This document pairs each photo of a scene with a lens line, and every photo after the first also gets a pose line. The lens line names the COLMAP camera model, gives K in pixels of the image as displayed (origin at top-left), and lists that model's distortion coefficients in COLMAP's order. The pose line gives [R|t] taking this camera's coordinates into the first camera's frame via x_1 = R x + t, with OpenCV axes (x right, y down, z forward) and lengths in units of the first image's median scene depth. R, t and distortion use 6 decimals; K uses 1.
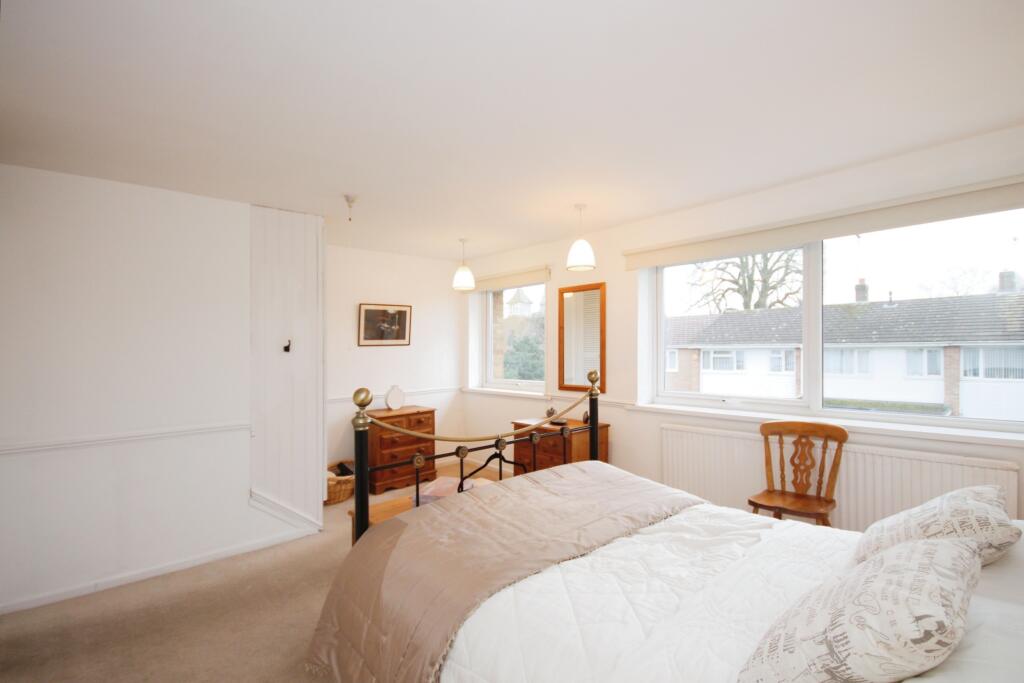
lens RADIAL K [[476.2, 0, 515.1], [0, 476.2, 342.3], [0, 0, 1]] dist [-0.000155, -0.000137]
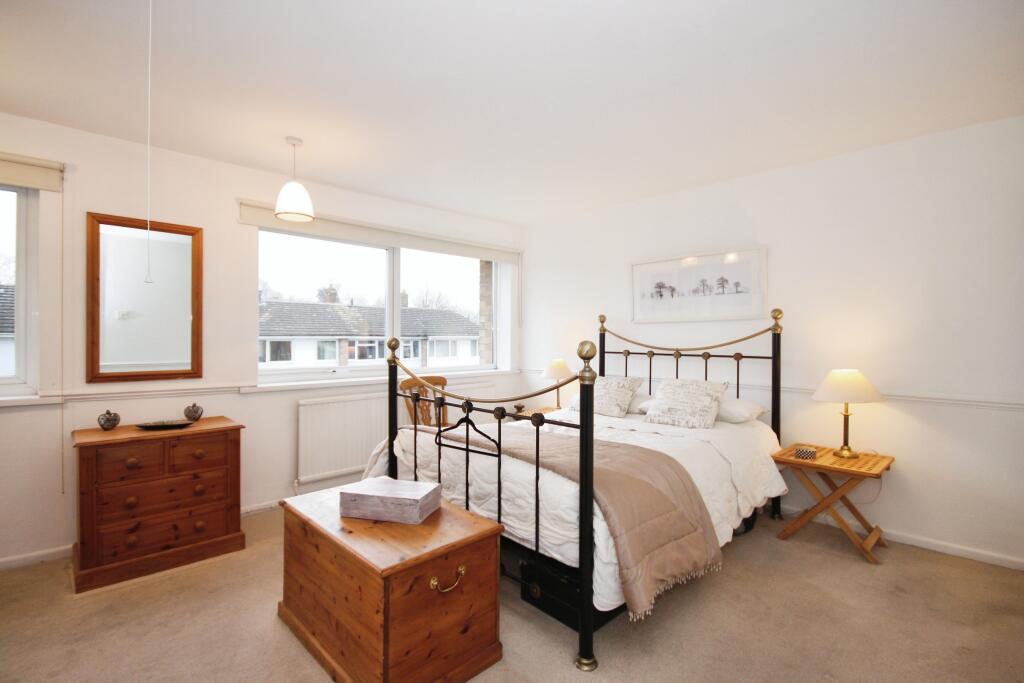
lens RADIAL K [[476.2, 0, 515.1], [0, 476.2, 342.3], [0, 0, 1]] dist [-0.000155, -0.000137]
pose [[-0.040421, 0.008458, 0.999147, -0.832744], [-0.010449, 0.999906, -0.008887, 0.073884], [-0.999128, -0.010799, -0.040329, 0.783197]]
